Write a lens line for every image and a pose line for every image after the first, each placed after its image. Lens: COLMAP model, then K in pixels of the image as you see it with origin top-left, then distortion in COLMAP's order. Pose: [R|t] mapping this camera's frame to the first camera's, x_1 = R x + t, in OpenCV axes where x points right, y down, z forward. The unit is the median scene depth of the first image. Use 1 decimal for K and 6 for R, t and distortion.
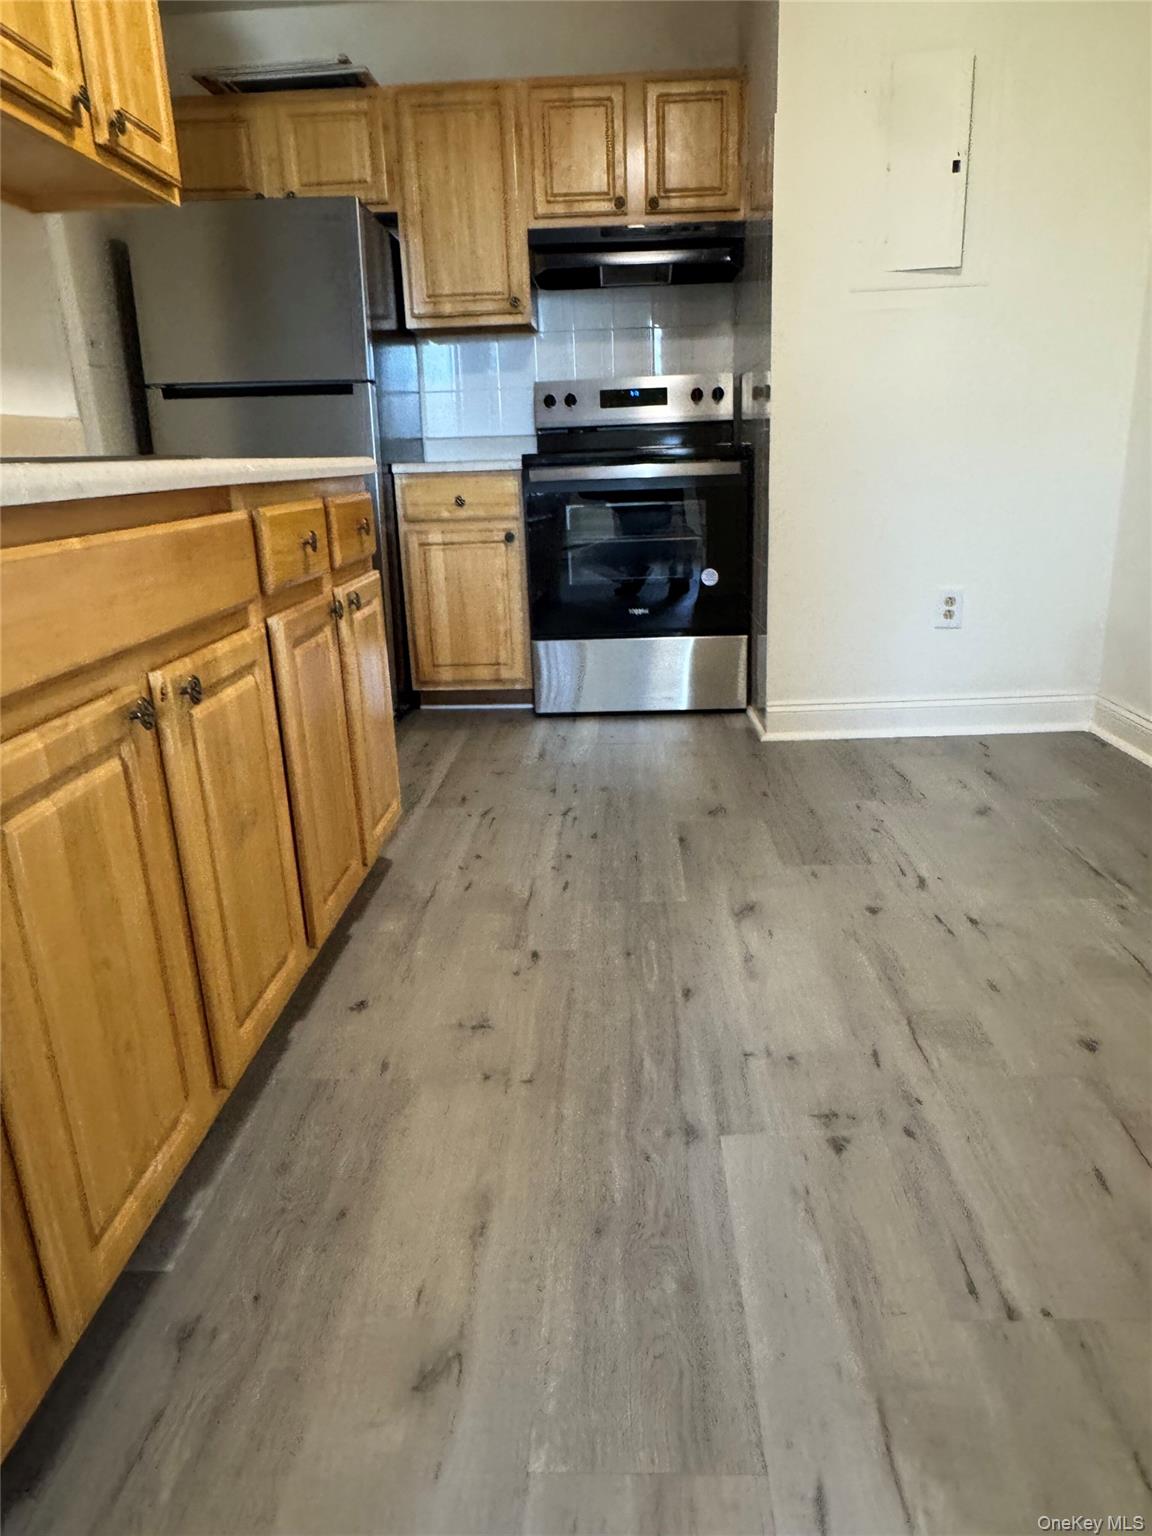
lens RADIAL K [[995.9, 0, 578.3], [0, 995.9, 759.2], [0, 0, 1]] dist [0.003850, -0.002185]
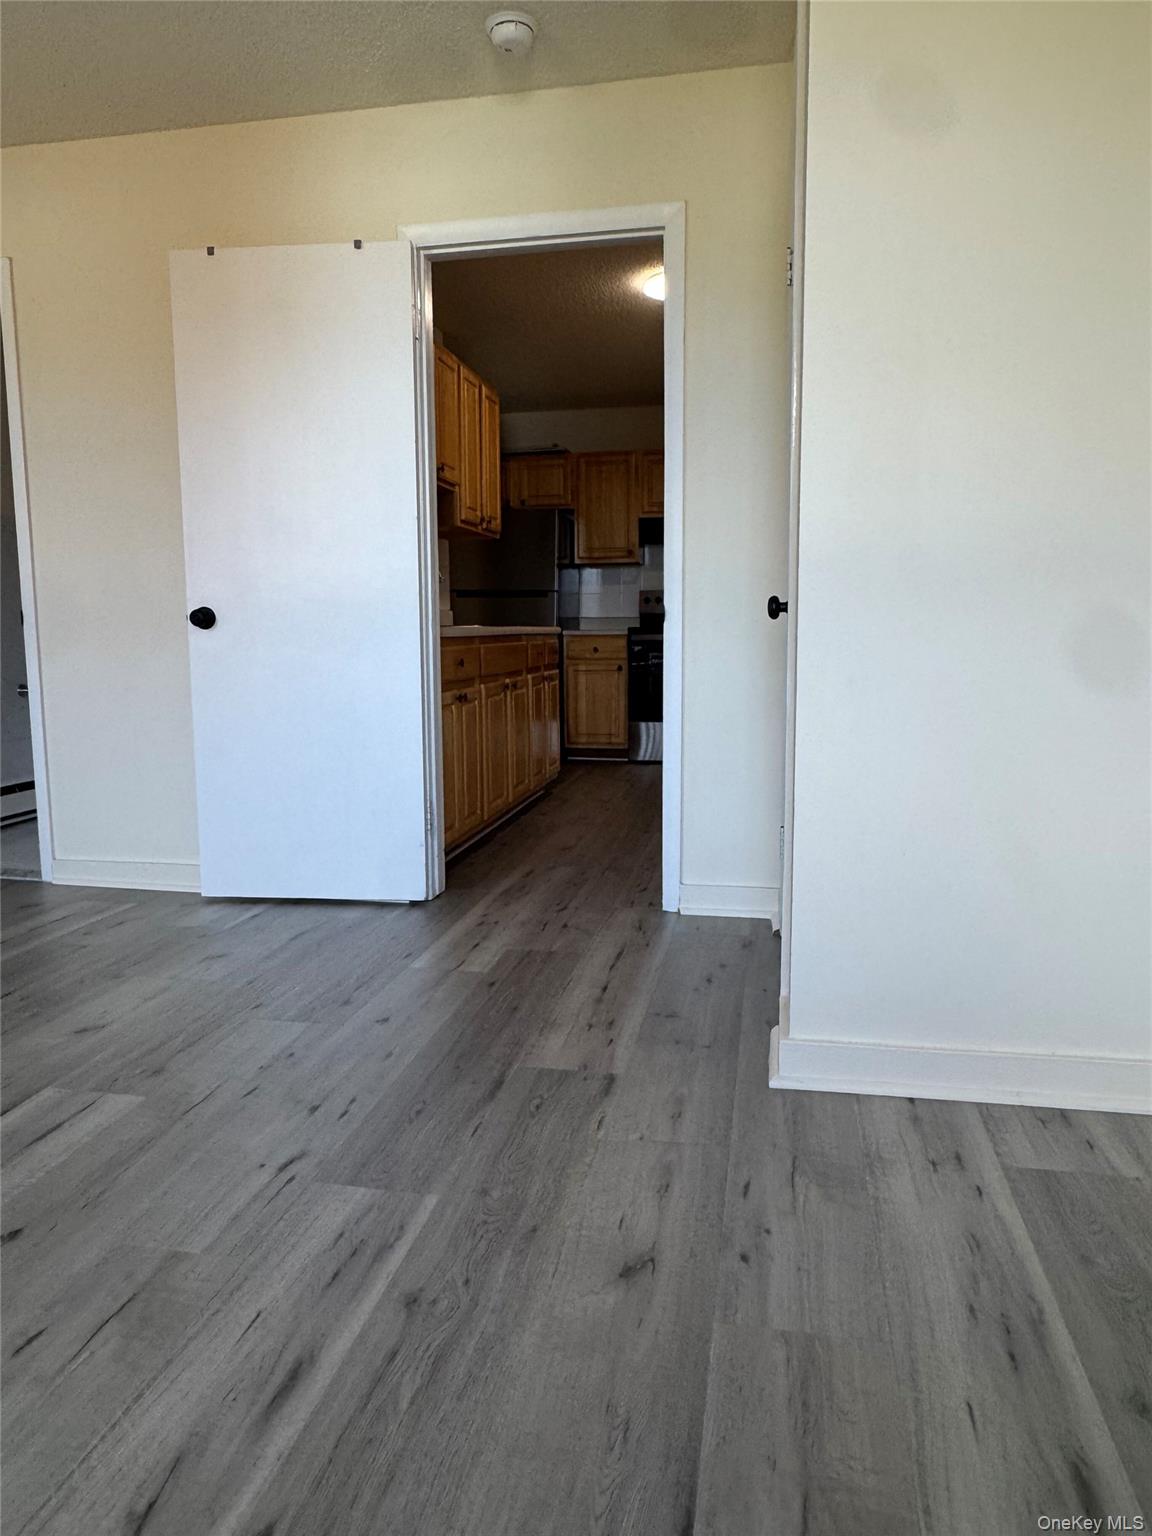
lens RADIAL K [[995.9, 0, 578.3], [0, 995.9, 759.2], [0, 0, 1]] dist [0.003850, -0.002185]
pose [[0.988611, 0.047227, -0.142893, 0.135076], [-0.069879, 0.984976, -0.157923, 0.261211], [0.133288, 0.166110, 0.977058, -0.868373]]
